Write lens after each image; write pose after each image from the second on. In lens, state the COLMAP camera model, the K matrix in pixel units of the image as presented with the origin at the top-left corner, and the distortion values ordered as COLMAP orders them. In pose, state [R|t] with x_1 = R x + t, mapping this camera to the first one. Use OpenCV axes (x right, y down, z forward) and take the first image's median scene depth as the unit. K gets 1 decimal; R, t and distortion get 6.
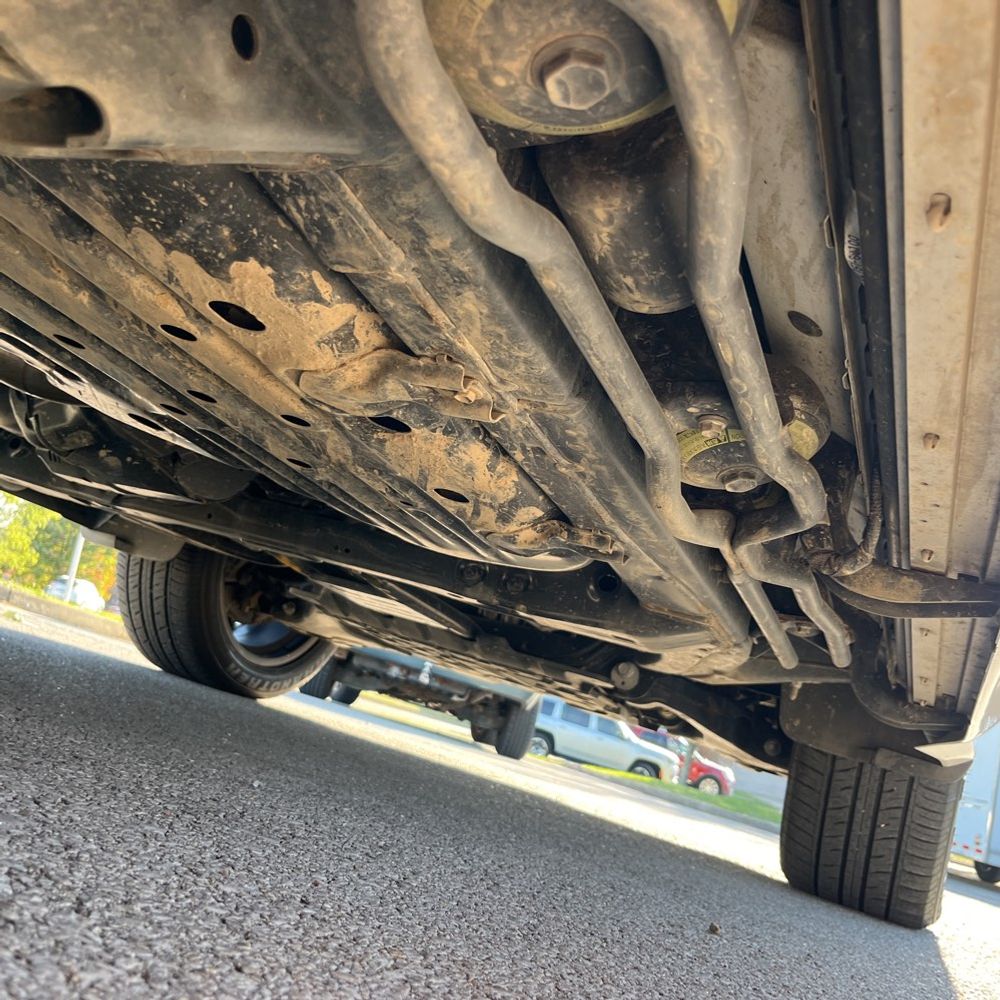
lens RADIAL K [[1053.5, 0, 497.7], [0, 1053.5, 521.9], [0, 0, 1]] dist [0.039708, -0.056014]
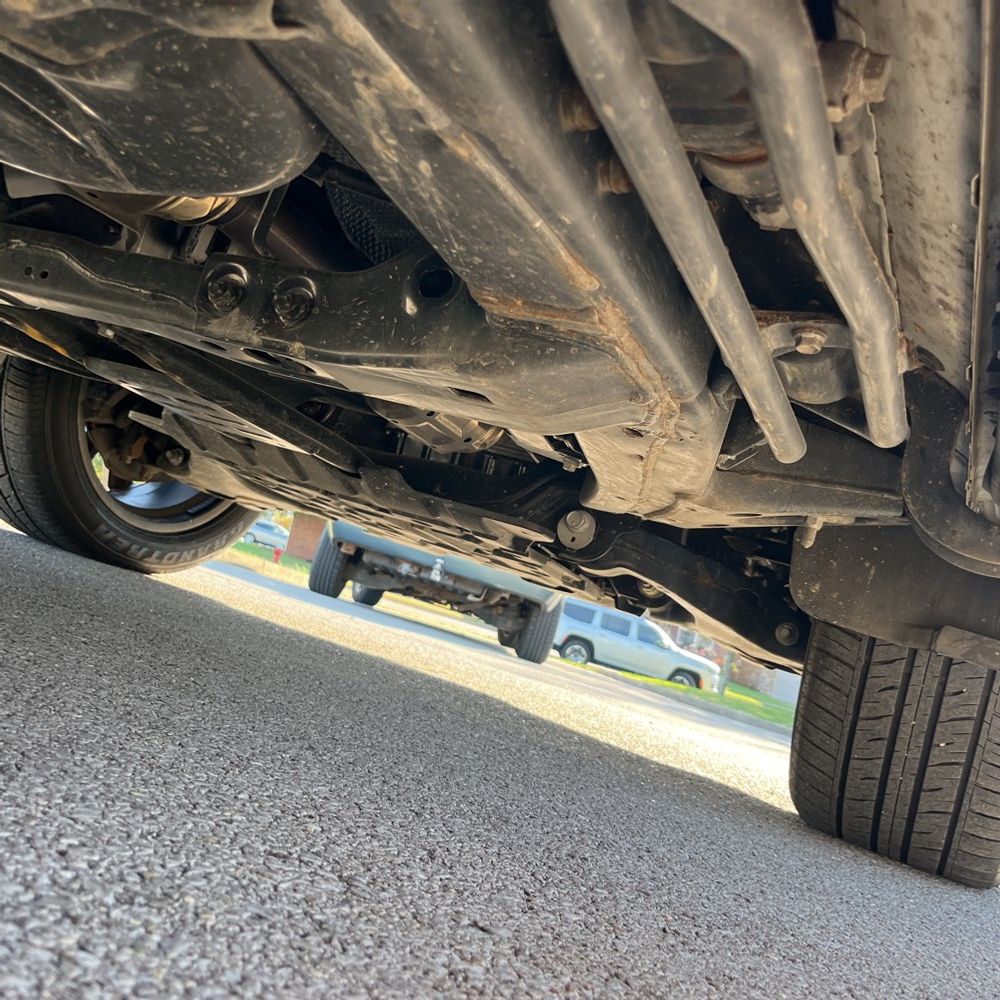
lens RADIAL K [[1053.5, 0, 497.7], [0, 1053.5, 521.9], [0, 0, 1]] dist [0.039708, -0.056014]
pose [[0.998988, 0.009668, -0.043917, 0.072548], [-0.005910, 0.996371, 0.084911, 0.059647], [0.044578, -0.084566, 0.995420, 0.217507]]
